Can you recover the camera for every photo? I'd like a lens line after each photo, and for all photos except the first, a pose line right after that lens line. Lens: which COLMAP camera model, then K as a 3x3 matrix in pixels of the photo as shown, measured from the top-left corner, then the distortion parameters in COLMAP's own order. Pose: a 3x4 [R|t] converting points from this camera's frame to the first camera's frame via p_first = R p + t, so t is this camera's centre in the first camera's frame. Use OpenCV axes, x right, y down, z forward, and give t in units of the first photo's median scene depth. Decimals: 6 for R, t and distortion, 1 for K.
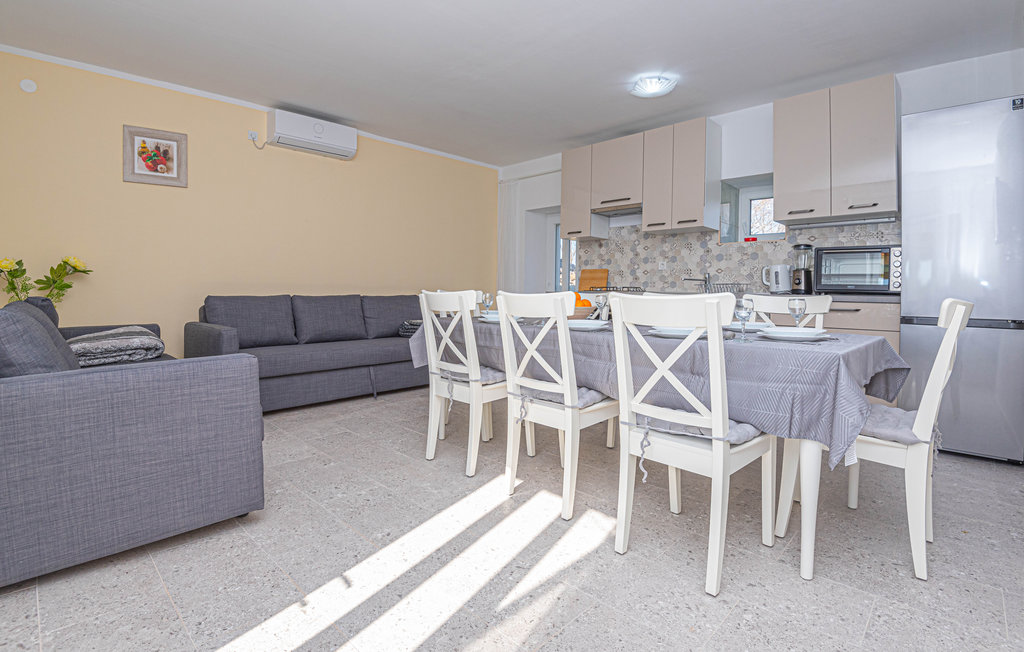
lens RADIAL K [[464.0, 0, 511.9], [0, 464.0, 319.5], [0, 0, 1]] dist [-0.000084, -0.000048]
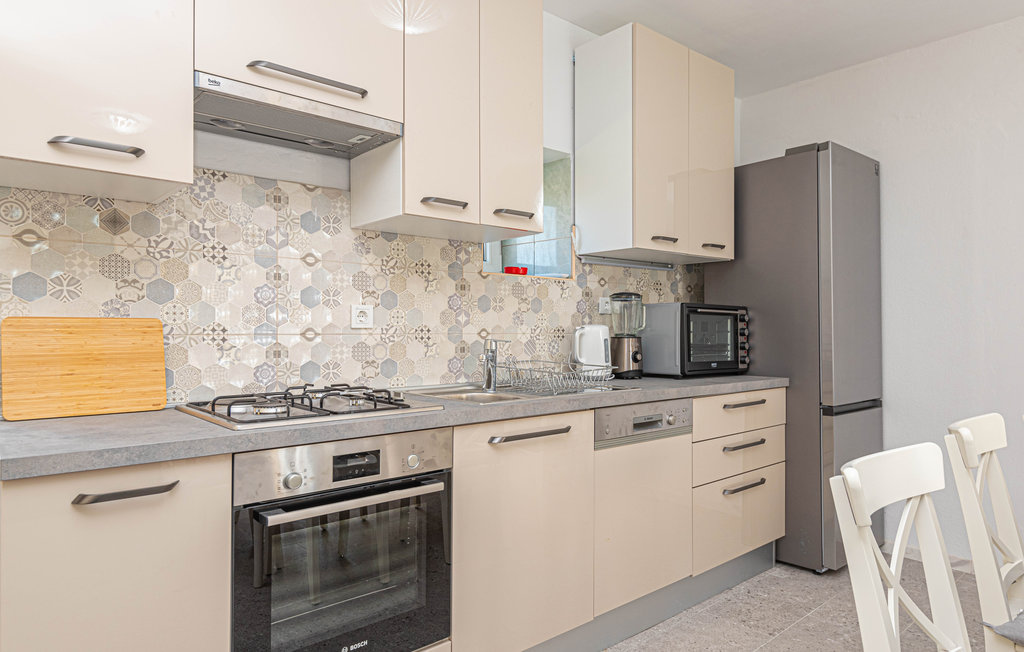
lens RADIAL K [[647.5, 0, 512.0], [0, 647.5, 326.0], [0, 0, 1]] dist [0.003541, 0.000501]
pose [[0.057303, -0.006176, 0.998338, -0.160995], [0.063717, 0.997965, 0.002517, -0.105484], [-0.996321, 0.063467, 0.057580, 0.884152]]
